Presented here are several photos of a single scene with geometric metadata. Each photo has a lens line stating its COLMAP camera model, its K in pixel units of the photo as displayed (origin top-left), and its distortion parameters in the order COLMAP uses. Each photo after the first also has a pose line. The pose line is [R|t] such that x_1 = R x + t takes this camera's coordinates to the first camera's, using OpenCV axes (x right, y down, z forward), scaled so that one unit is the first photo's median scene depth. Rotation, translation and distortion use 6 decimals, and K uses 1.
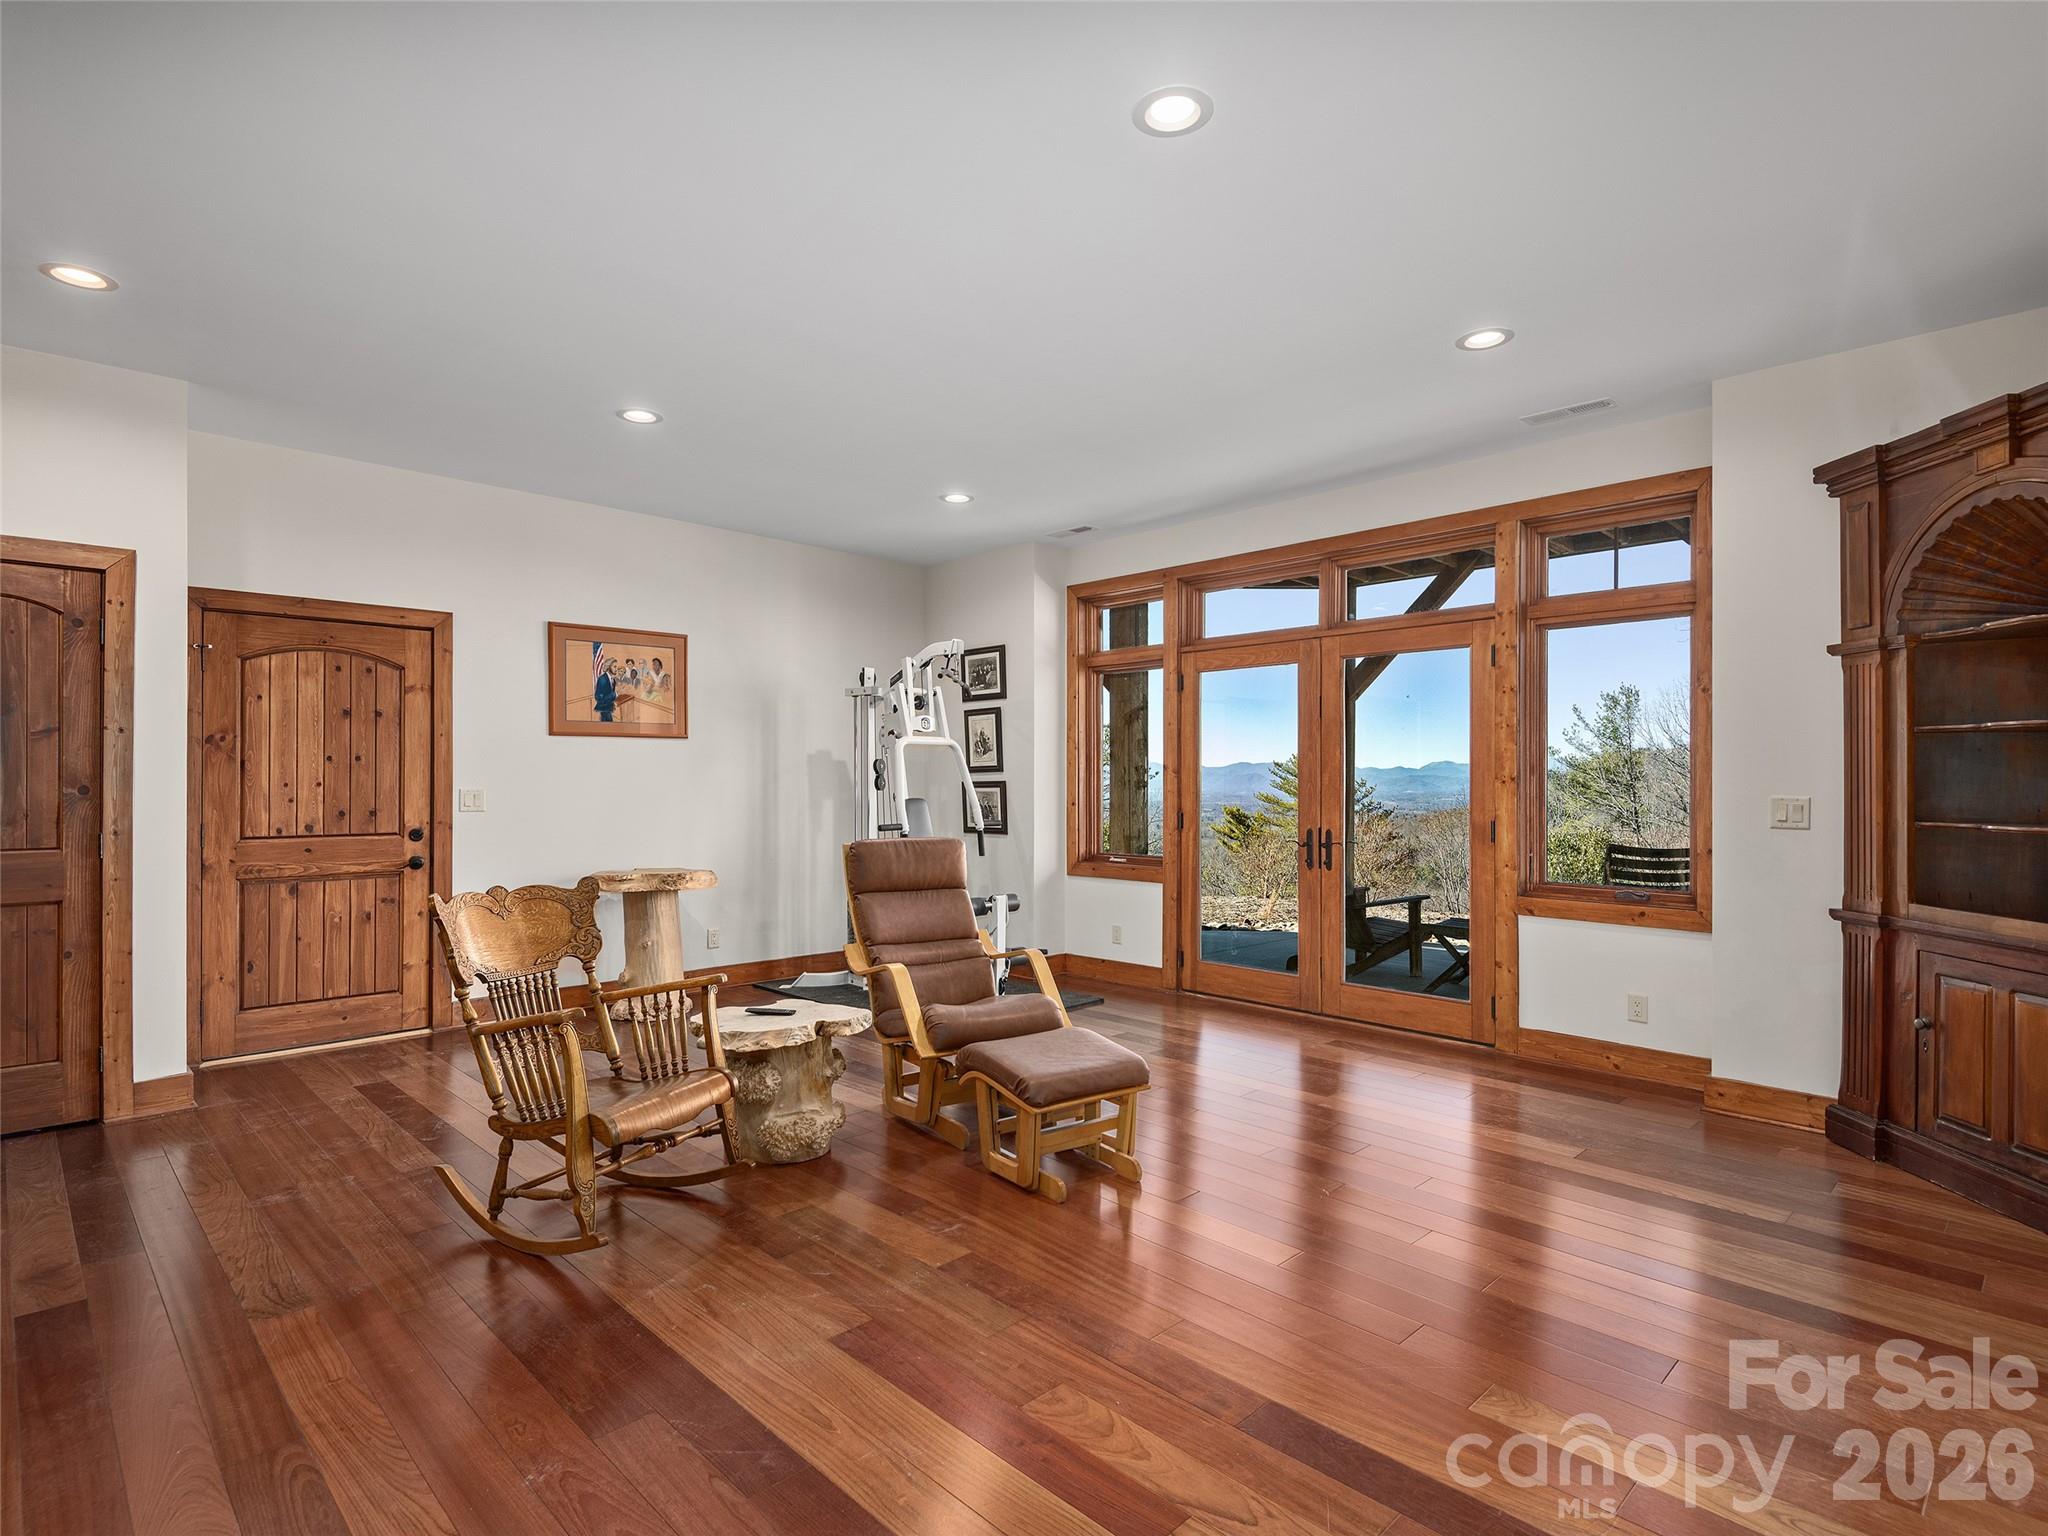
lens RADIAL K [[1024.7, 0, 1025.5], [0, 1024.7, 768.1], [0, 0, 1]] dist [0.014971, -0.012315]
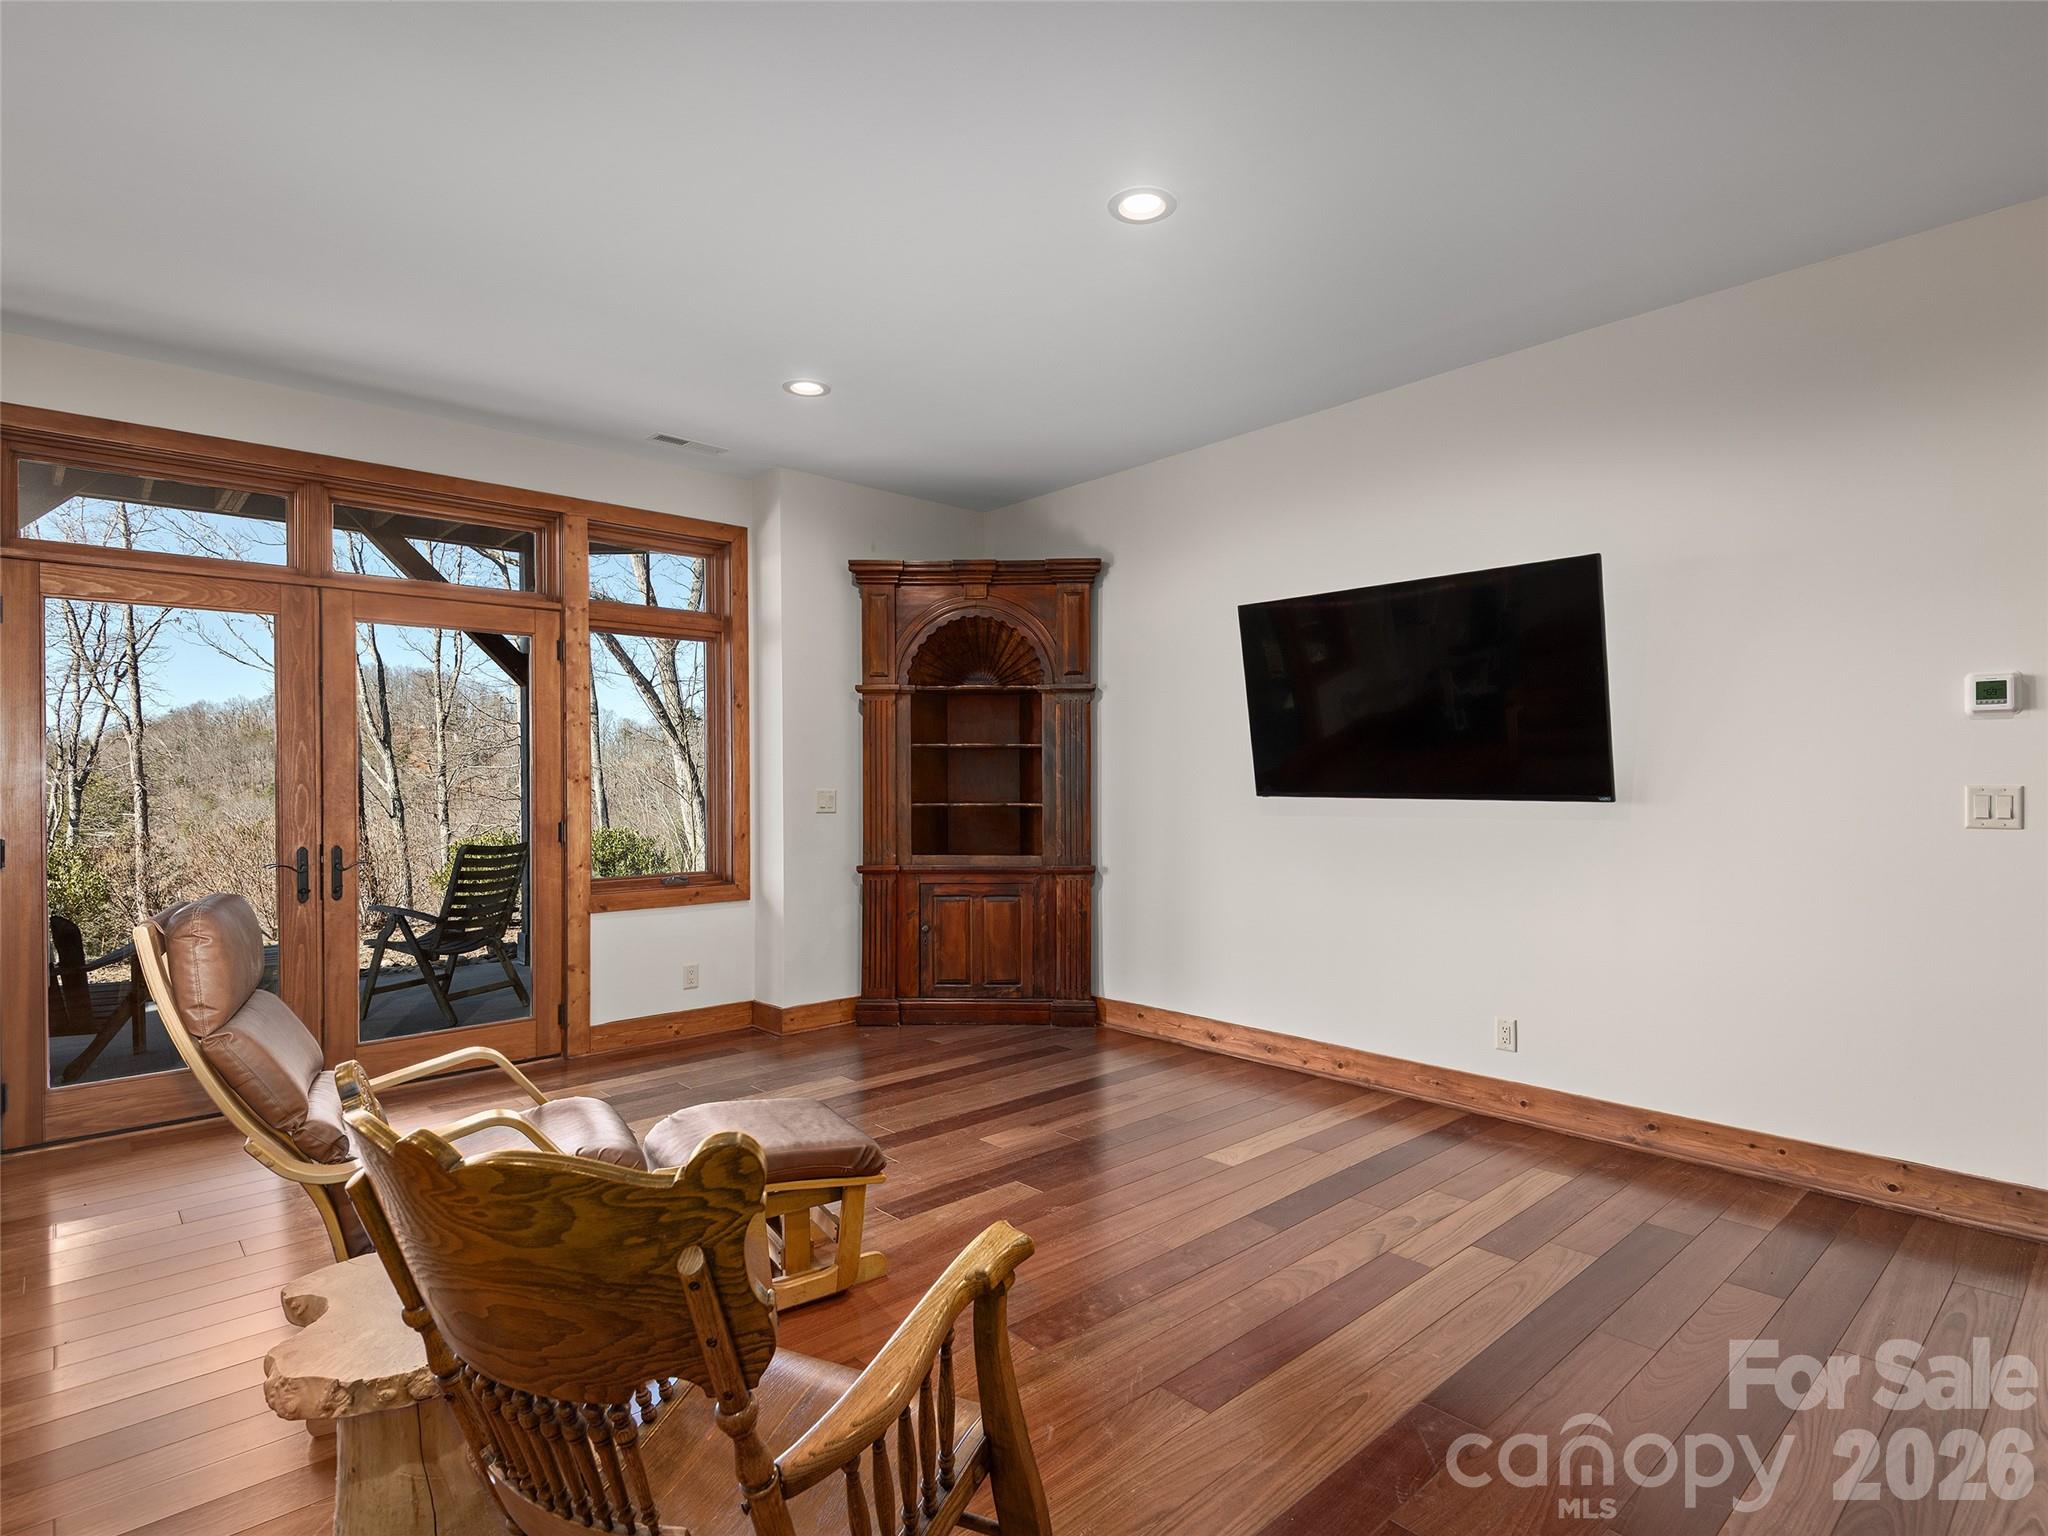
lens RADIAL K [[1024.7, 0, 1019.7], [0, 1024.7, 778.4], [0, 0, 1]] dist [0.014971, -0.012315]
pose [[0.051765, -0.003544, 0.998653, -0.537324], [-0.007413, 0.999965, 0.003933, 0.003673], [-0.998632, -0.007606, 0.051736, 0.572374]]
